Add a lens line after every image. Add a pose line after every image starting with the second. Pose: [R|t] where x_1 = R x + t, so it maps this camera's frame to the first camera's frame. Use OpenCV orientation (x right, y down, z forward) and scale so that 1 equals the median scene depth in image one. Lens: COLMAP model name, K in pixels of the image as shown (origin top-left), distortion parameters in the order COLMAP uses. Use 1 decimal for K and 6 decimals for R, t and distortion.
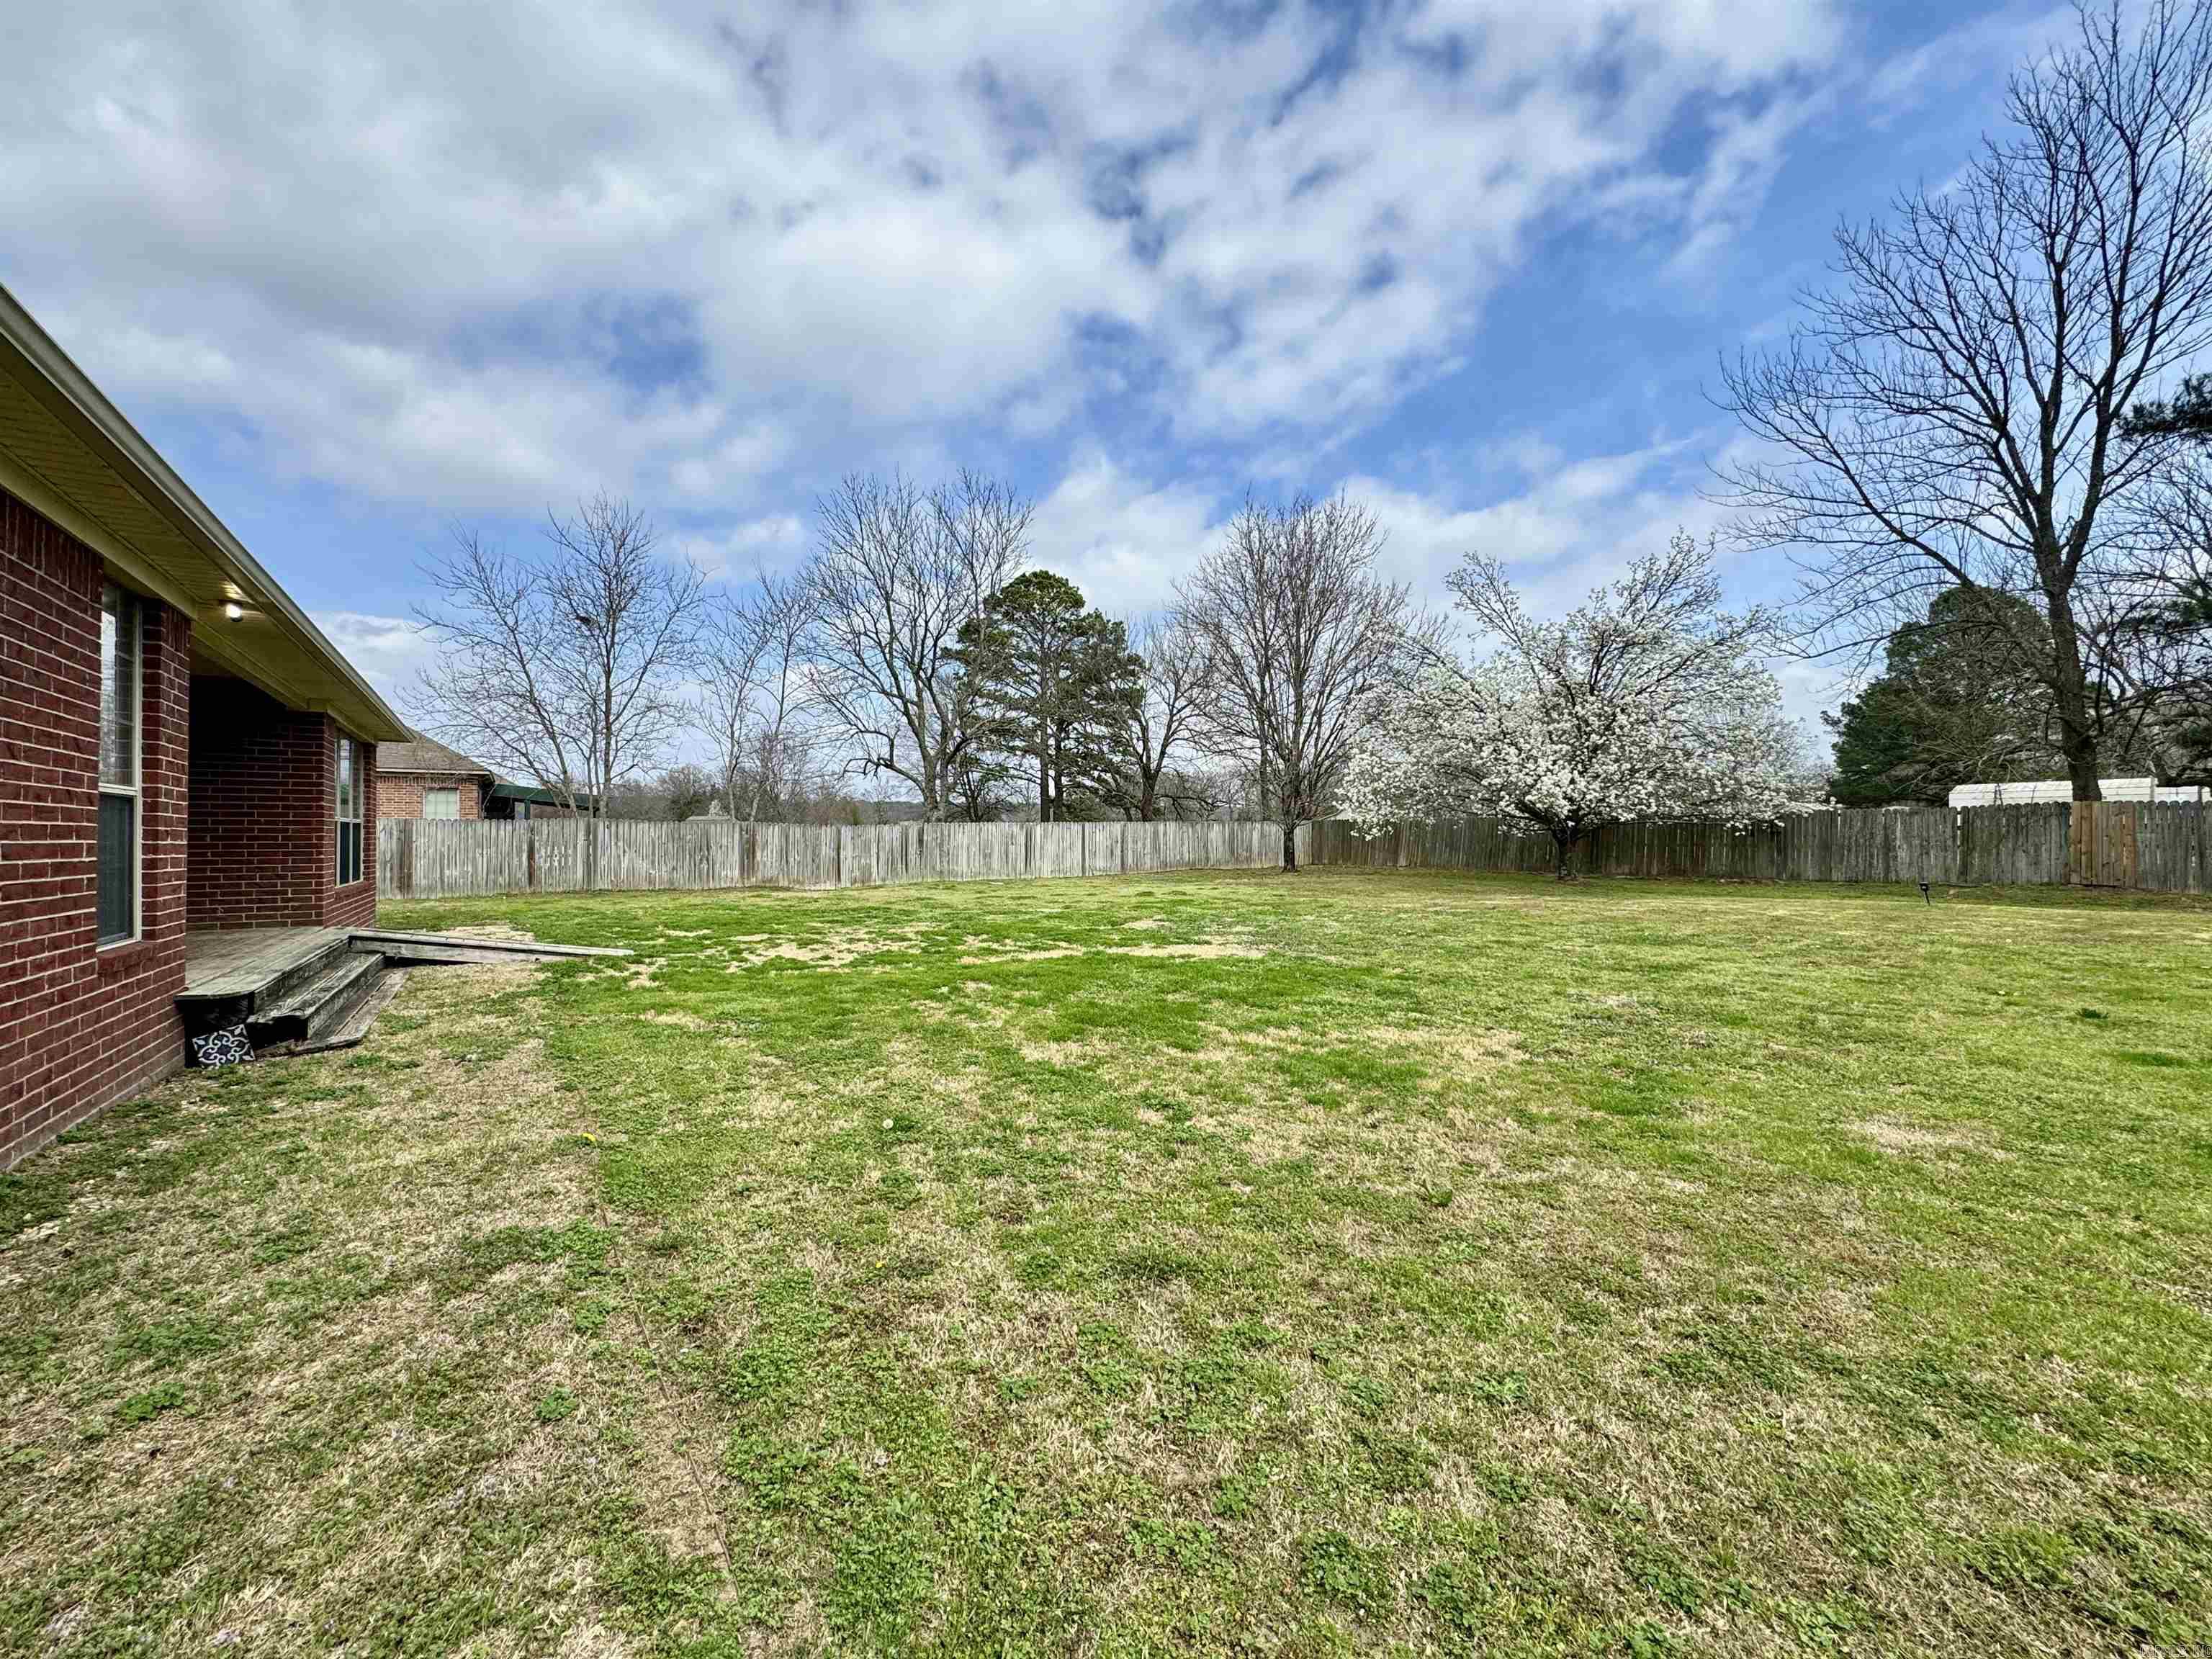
lens RADIAL K [[885.1, 0, 1104.3], [0, 885.1, 828.4], [0, 0, 1]] dist [-0.005780, 0.001527]
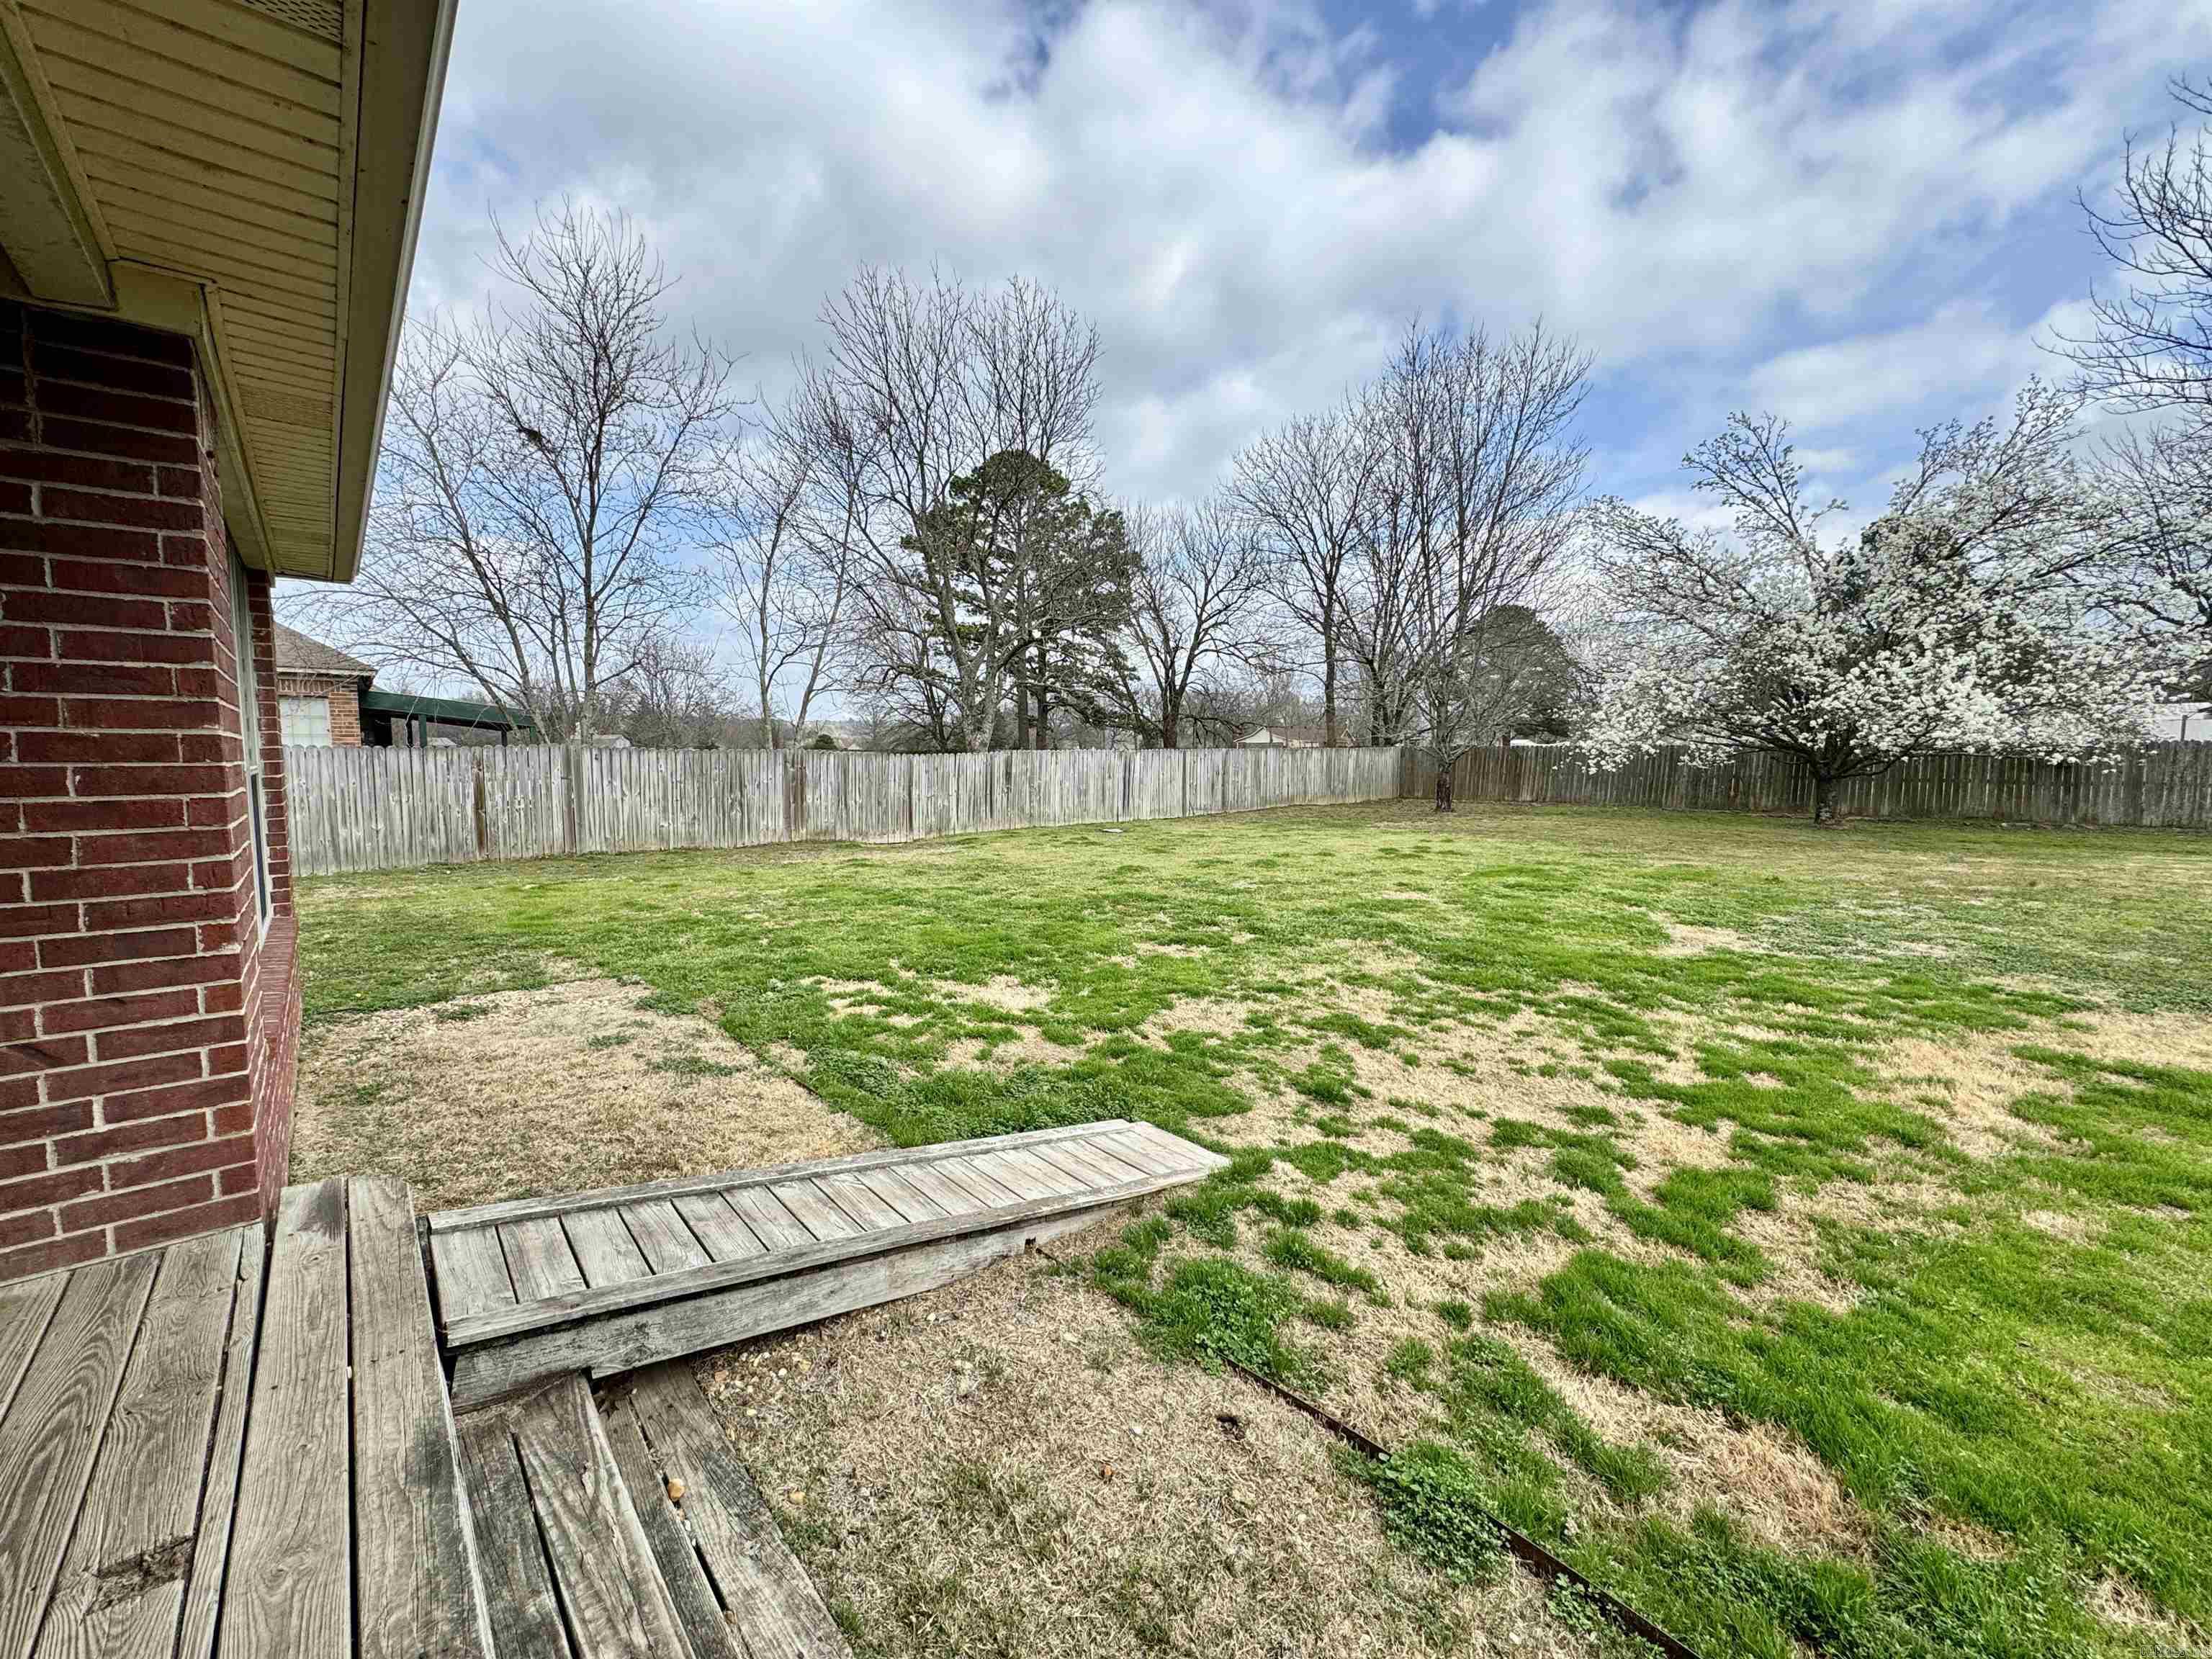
lens RADIAL K [[889.5, 0, 1106.0], [0, 889.5, 829.5], [0, 0, 1]] dist [-0.002882, 0.000471]
pose [[0.991531, -0.008414, 0.129600, -0.200258], [-0.003380, 0.995889, 0.090517, -0.007106], [-0.129829, -0.090188, 0.987426, 0.215147]]
